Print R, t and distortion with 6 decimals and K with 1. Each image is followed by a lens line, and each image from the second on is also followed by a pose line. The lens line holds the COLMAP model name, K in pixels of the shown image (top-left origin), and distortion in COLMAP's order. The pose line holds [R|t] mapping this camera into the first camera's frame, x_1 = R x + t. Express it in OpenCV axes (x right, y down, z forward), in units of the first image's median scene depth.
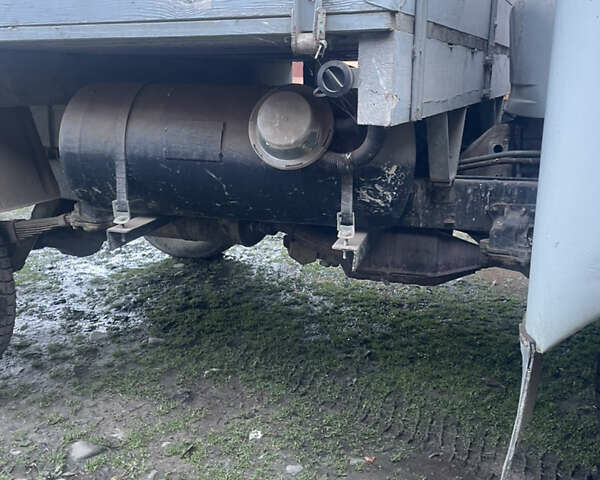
lens RADIAL K [[662.2, 0, 300.2], [0, 662.2, 236.6], [0, 0, 1]] dist [-0.018011, 0.000000]
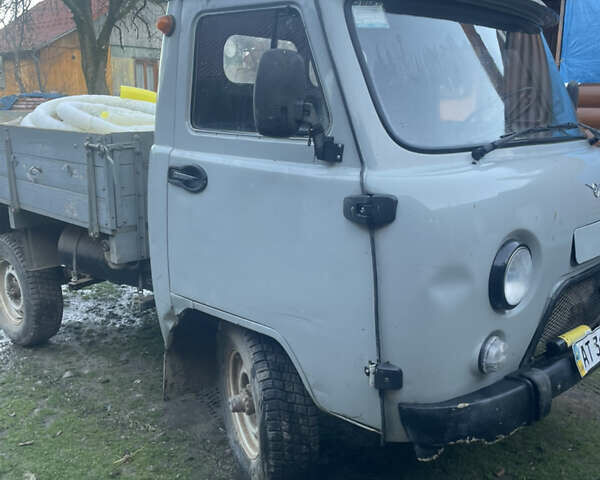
lens RADIAL K [[662.2, 0, 298.9], [0, 662.2, 242.2], [0, 0, 1]] dist [-0.018011, 0.000000]
pose [[0.942556, 0.093172, -0.320792, 0.844805], [-0.098793, 0.995107, -0.001253, -0.158507], [0.319106, 0.032873, 0.947149, -0.701712]]
